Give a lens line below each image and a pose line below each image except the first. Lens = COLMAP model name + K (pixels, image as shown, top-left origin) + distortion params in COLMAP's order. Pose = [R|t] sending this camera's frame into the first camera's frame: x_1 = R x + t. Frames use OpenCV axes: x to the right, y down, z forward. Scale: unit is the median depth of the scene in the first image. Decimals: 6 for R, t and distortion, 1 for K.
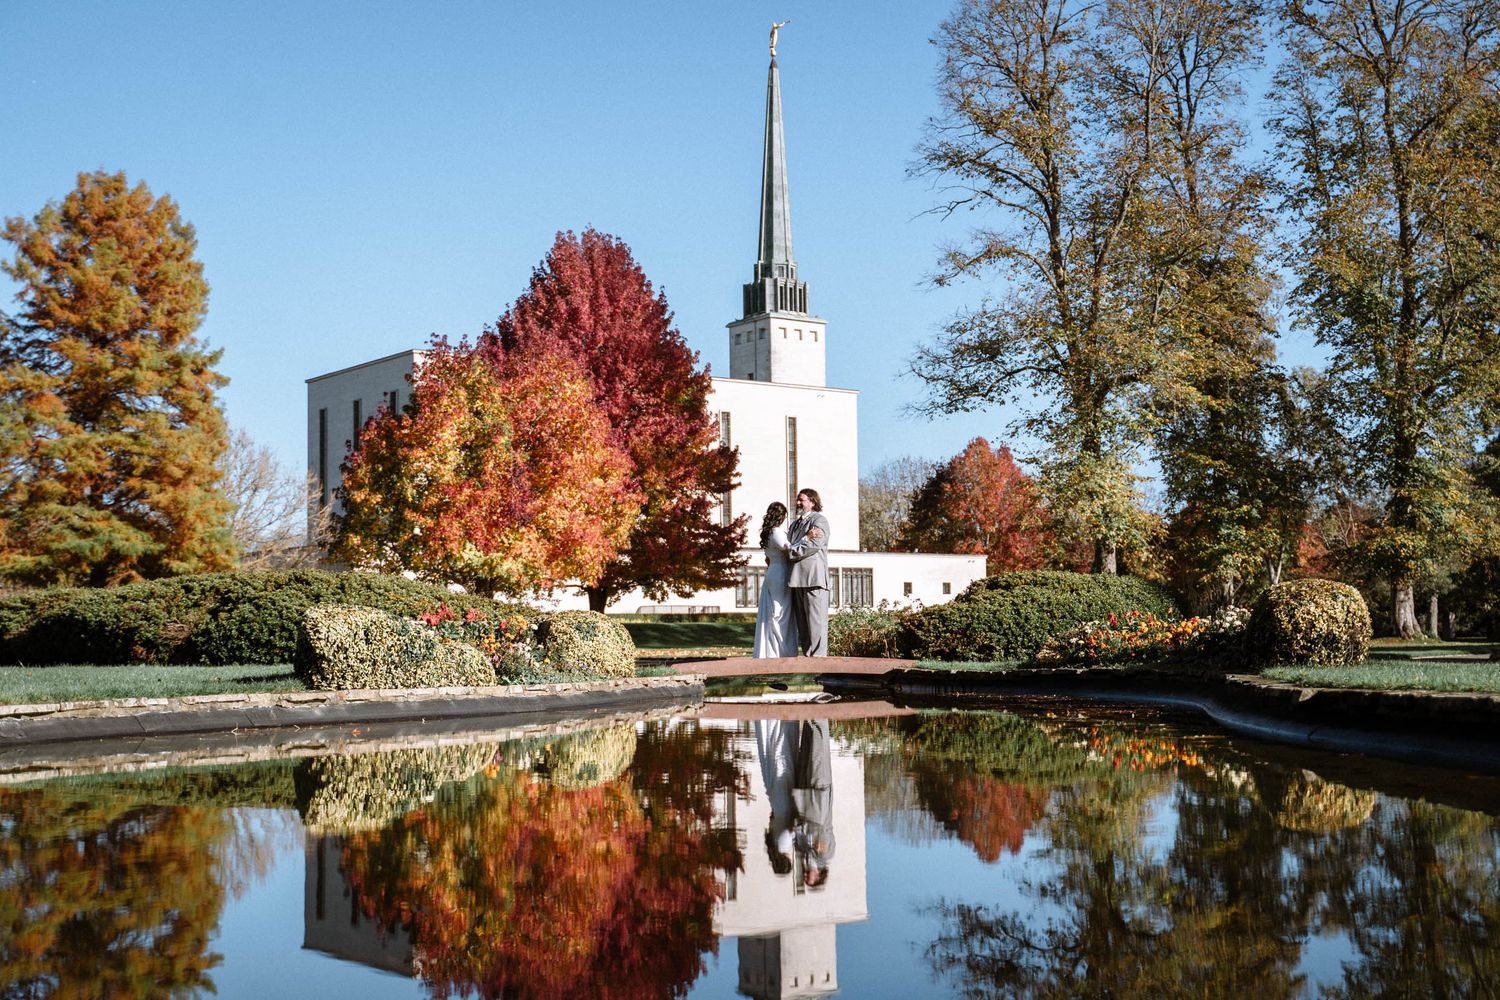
lens RADIAL K [[1840.0, 0, 750.0], [0, 1840.0, 500.0], [0, 0, 1]] dist [0.008160, 0.000675]
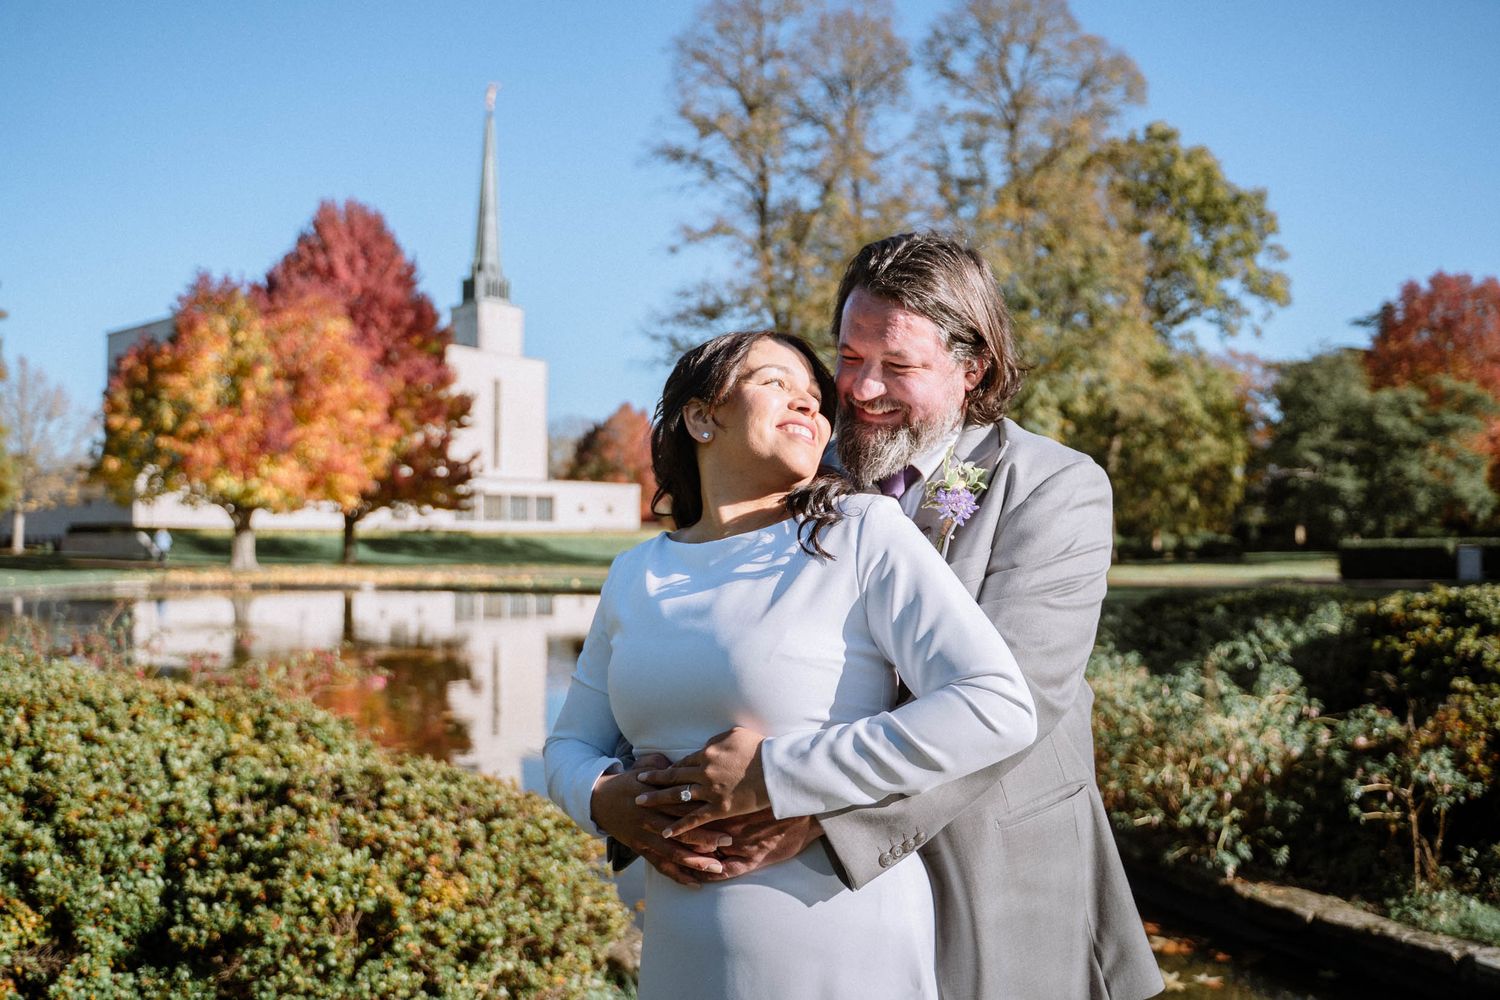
lens RADIAL K [[1134.3, 0, 750.0], [0, 1134.3, 500.0], [0, 0, 1]] dist [-0.101703, -0.001013]
pose [[0.962828, 0.018189, 0.269502, -0.033313], [-0.030841, 0.998608, 0.042786, 0.004162], [-0.268349, -0.049508, 0.962049, 0.281687]]
